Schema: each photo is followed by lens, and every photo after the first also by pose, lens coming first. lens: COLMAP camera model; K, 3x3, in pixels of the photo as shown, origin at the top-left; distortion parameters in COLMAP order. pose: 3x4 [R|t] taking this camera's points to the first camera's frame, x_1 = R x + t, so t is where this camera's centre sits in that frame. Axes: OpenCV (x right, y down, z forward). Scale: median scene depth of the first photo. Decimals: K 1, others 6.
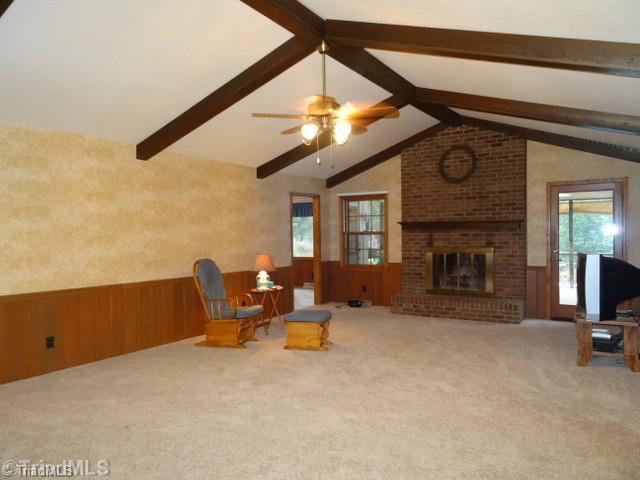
lens RADIAL K [[457.1, 0, 318.5], [0, 457.1, 240.5], [0, 0, 1]] dist [0.000123, 0.000537]
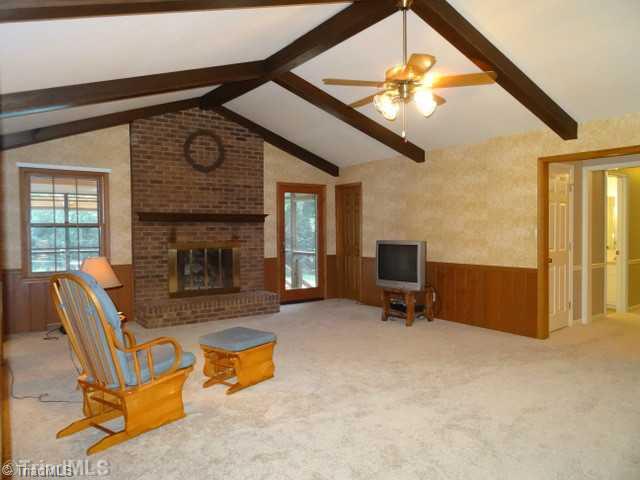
lens RADIAL K [[457.1, 0, 316.9], [0, 457.1, 238.4], [0, 0, 1]] dist [0.000123, 0.000537]
pose [[0.392435, -0.008186, 0.919744, -0.446757], [0.012230, 0.999918, 0.003681, 0.006514], [-0.919699, 0.009804, 0.392503, 0.436052]]
